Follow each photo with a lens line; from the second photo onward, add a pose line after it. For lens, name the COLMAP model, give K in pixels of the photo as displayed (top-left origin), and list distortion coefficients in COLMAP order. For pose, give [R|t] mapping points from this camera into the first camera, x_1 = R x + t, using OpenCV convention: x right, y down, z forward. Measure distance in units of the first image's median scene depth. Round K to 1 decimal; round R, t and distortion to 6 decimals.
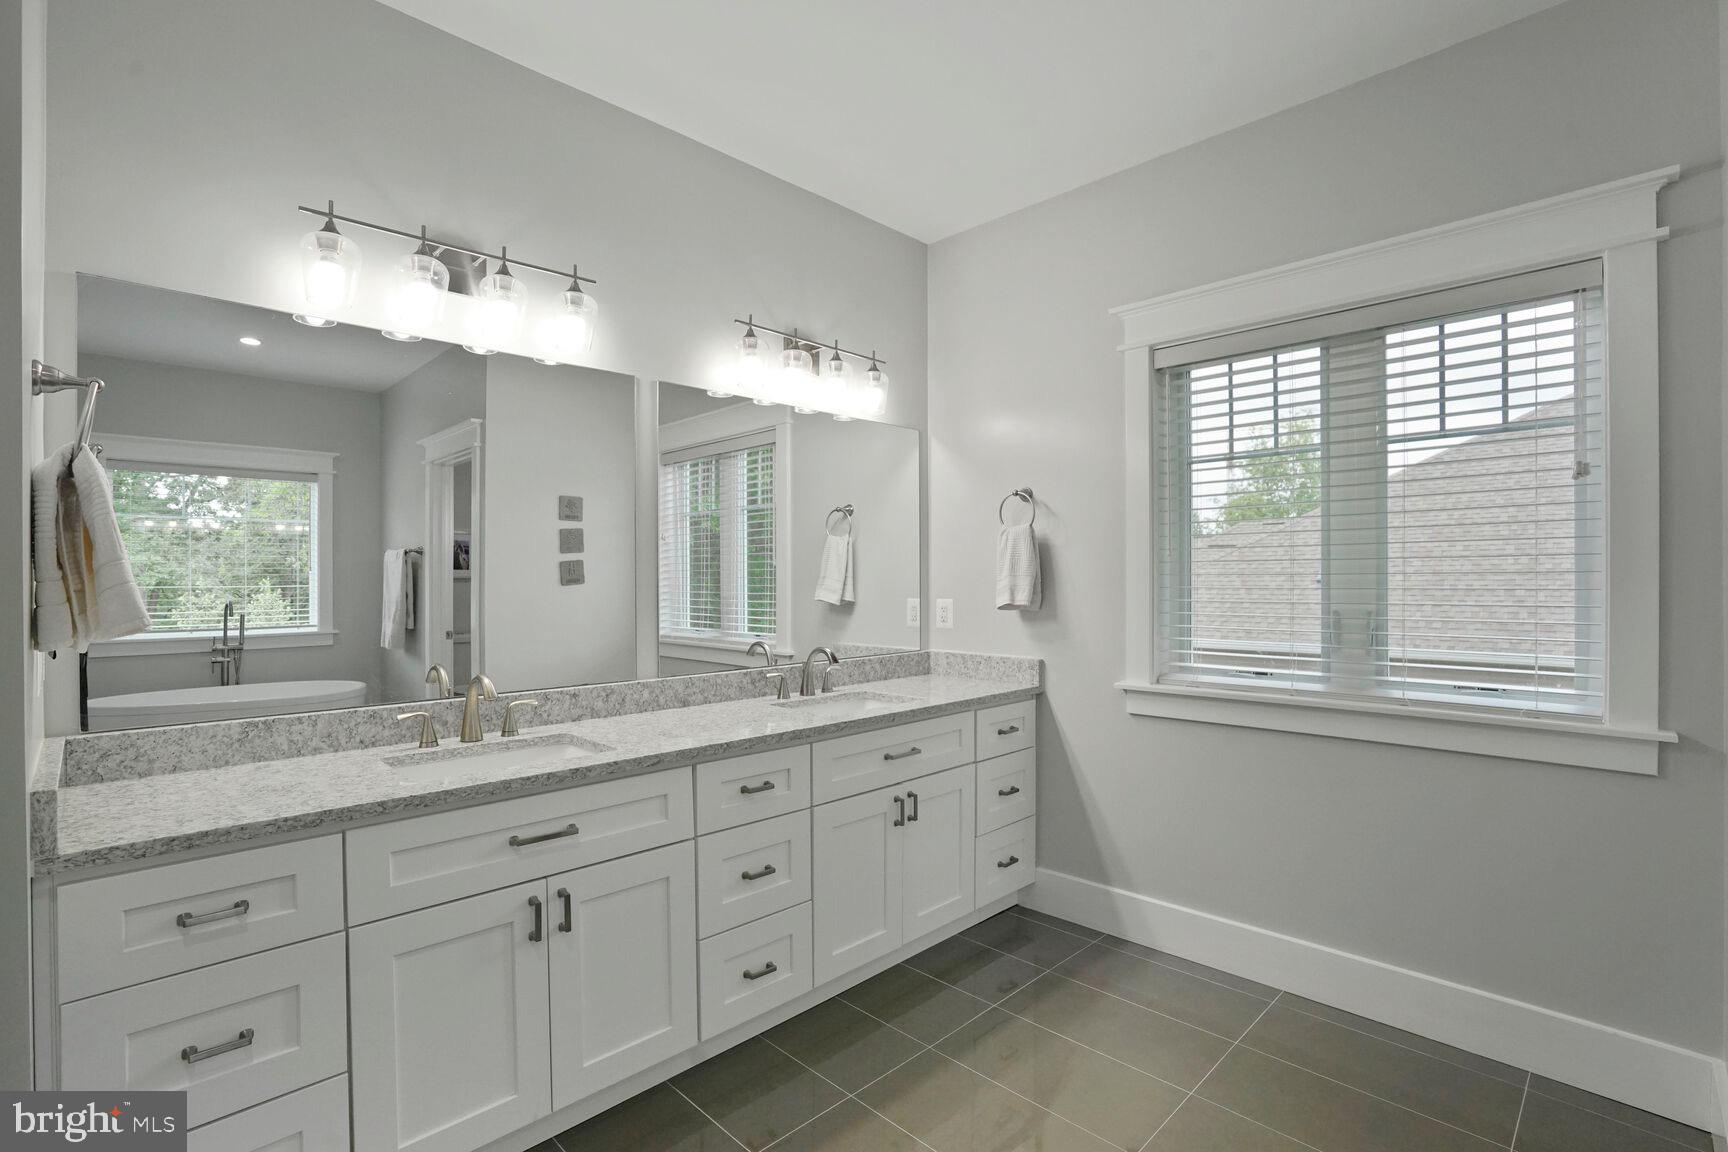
lens RADIAL K [[808.3, 0, 878.3], [0, 808.3, 584.3], [0, 0, 1]] dist [-0.046746, 0.011357]
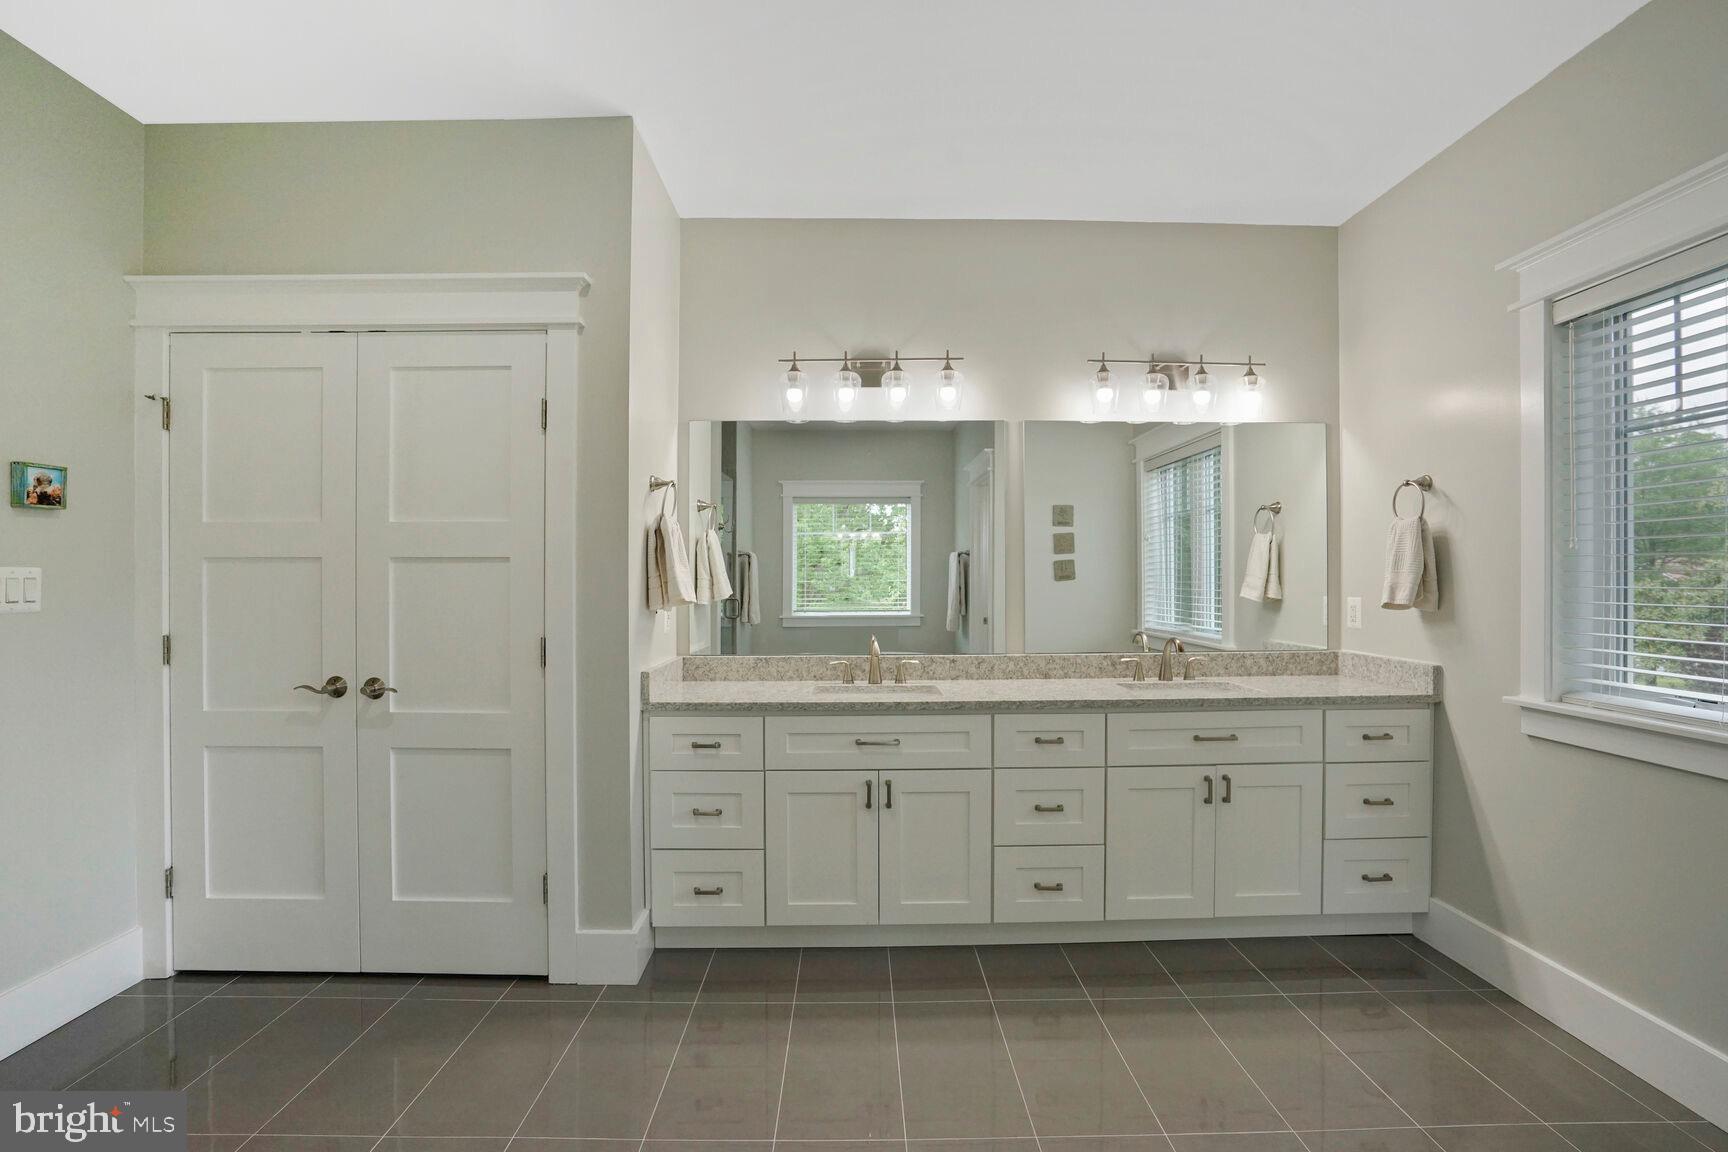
lens RADIAL K [[808.3, 0, 867.1], [0, 808.3, 574.8], [0, 0, 1]] dist [-0.046746, 0.011357]
pose [[0.718569, -0.001344, -0.695454, 0.372117], [-0.003603, 0.999978, -0.005655, -0.000653], [0.695446, 0.006569, 0.718548, -0.078801]]
